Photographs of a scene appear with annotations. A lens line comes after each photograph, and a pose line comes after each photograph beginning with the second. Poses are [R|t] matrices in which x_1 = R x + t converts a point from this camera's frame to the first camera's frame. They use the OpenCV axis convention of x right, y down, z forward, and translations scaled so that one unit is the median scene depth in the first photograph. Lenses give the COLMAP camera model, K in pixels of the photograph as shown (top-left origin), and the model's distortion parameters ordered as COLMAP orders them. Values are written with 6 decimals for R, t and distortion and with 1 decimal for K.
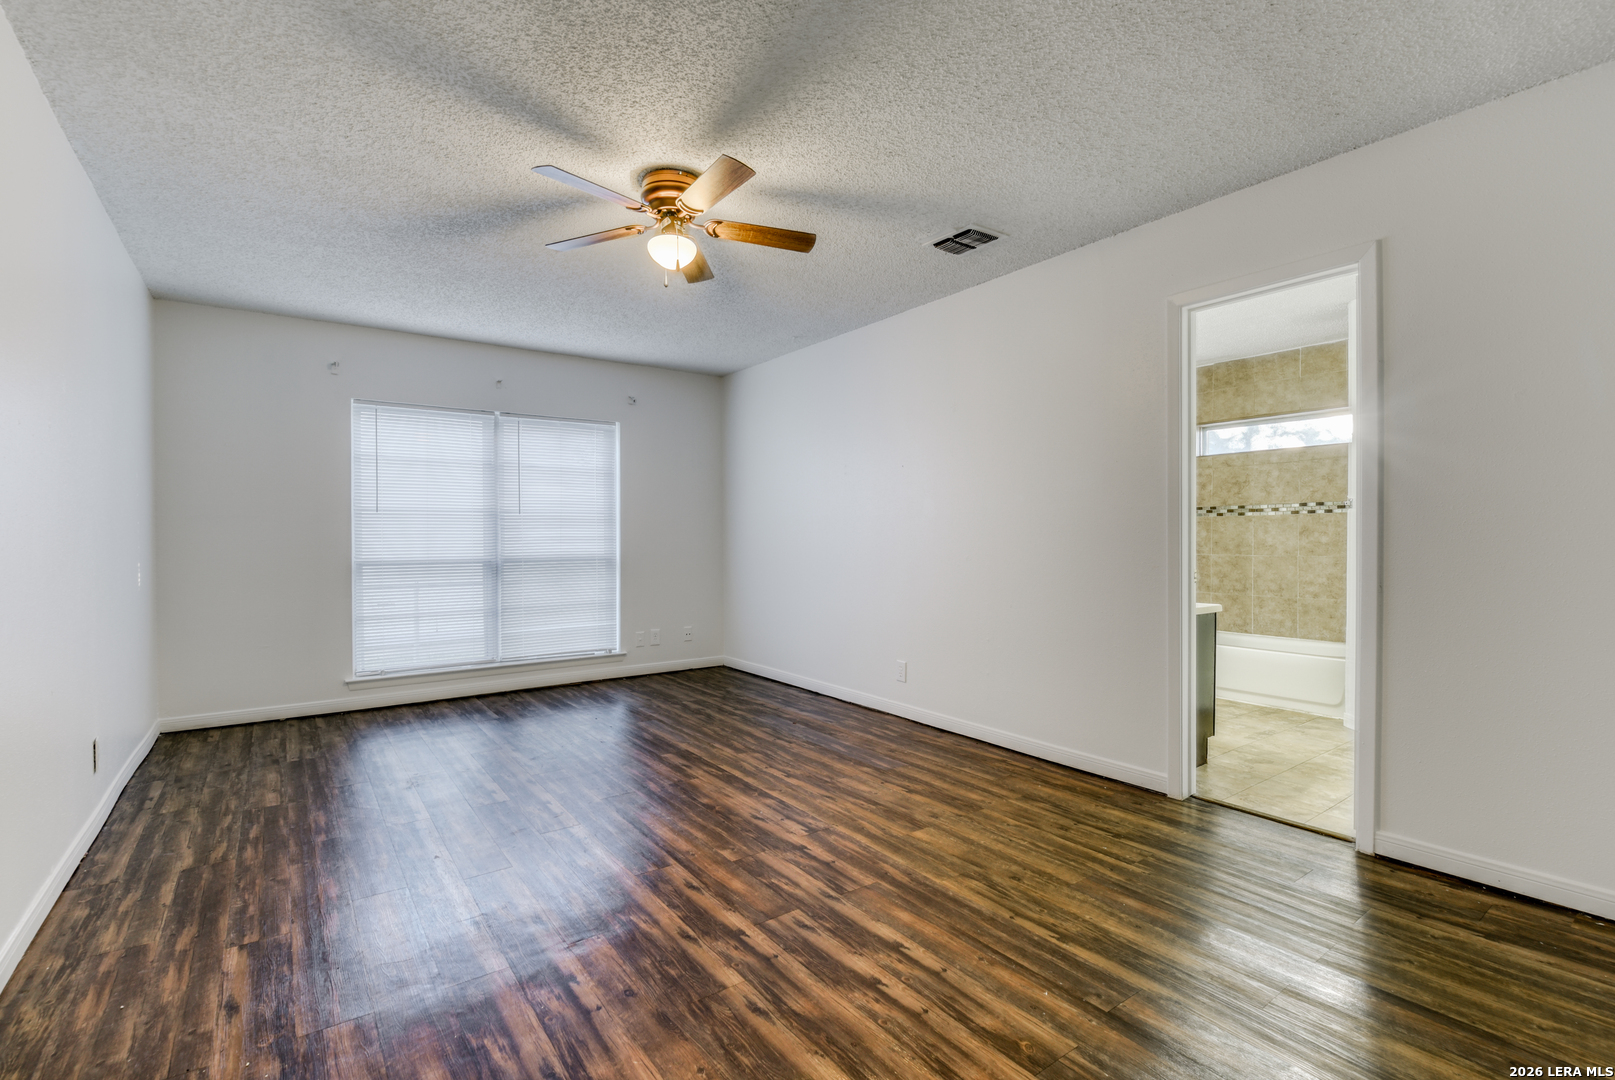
lens RADIAL K [[727.0, 0, 806.1], [0, 727.0, 544.5], [0, 0, 1]] dist [-0.022058, -0.000594]
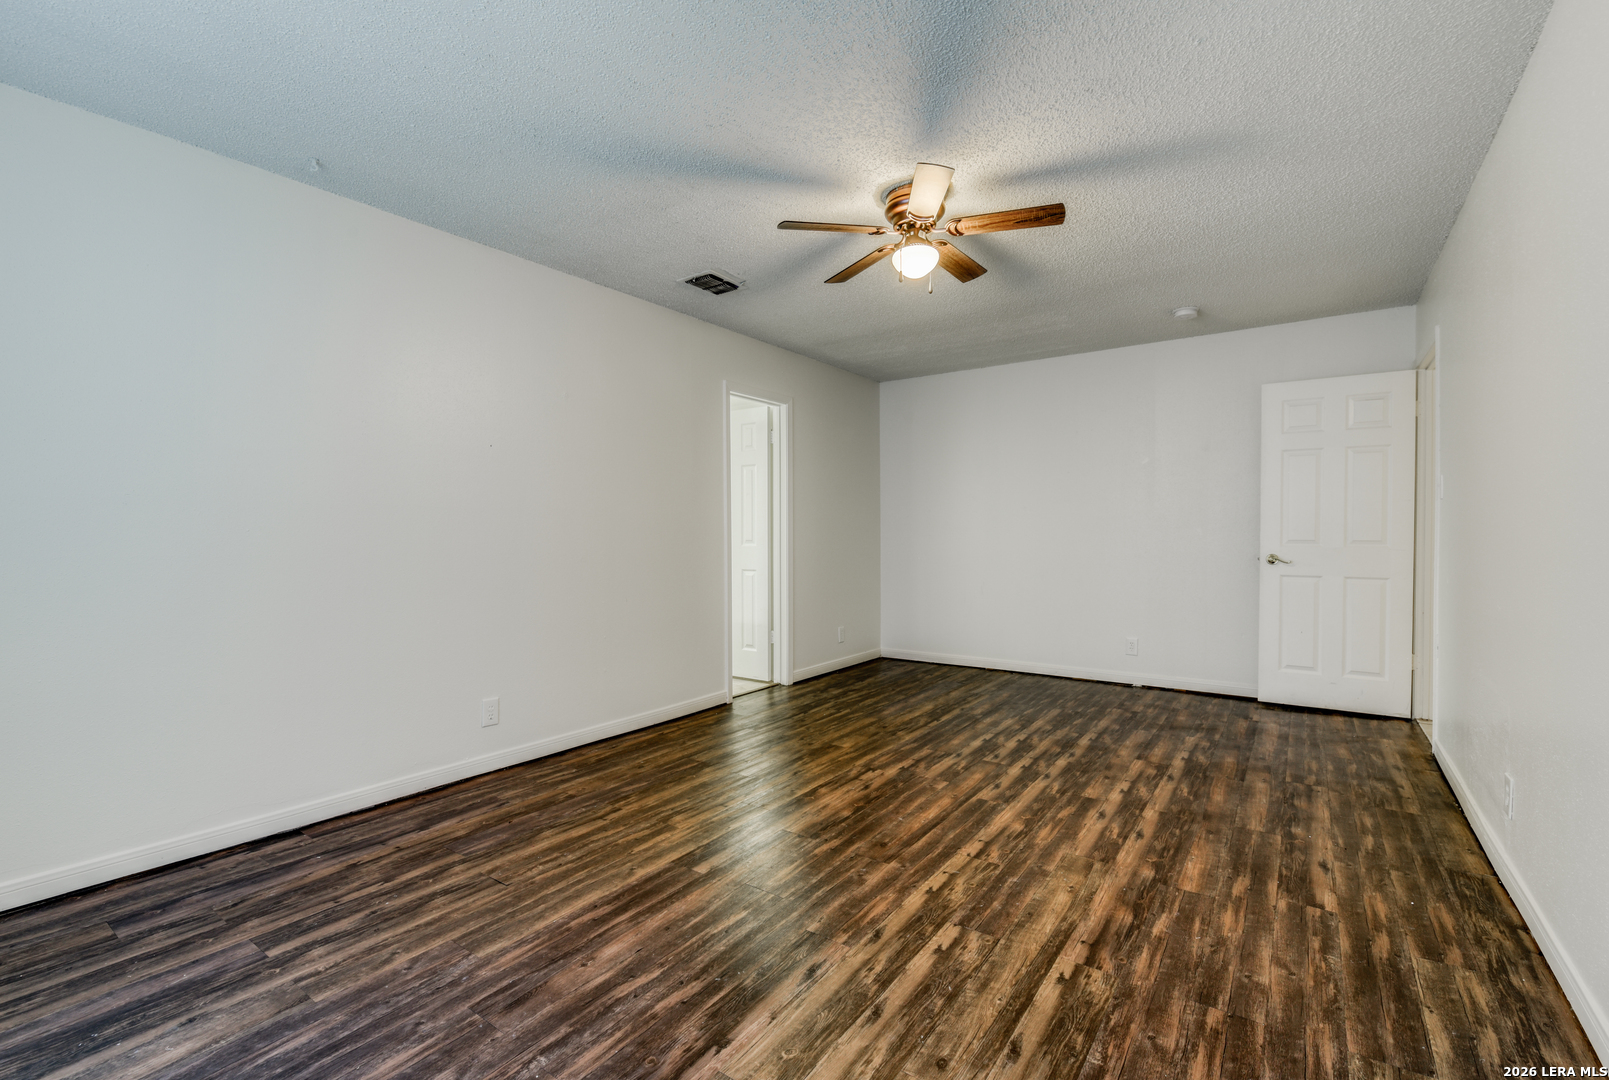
lens RADIAL K [[724.3, 0, 799.6], [0, 724.3, 536.4], [0, 0, 1]] dist [-0.022058, -0.000594]
pose [[-0.320472, -0.002650, 0.947254, -1.302461], [0.020696, 0.999738, 0.009798, -0.023347], [-0.947032, 0.022744, -0.320333, 1.739877]]
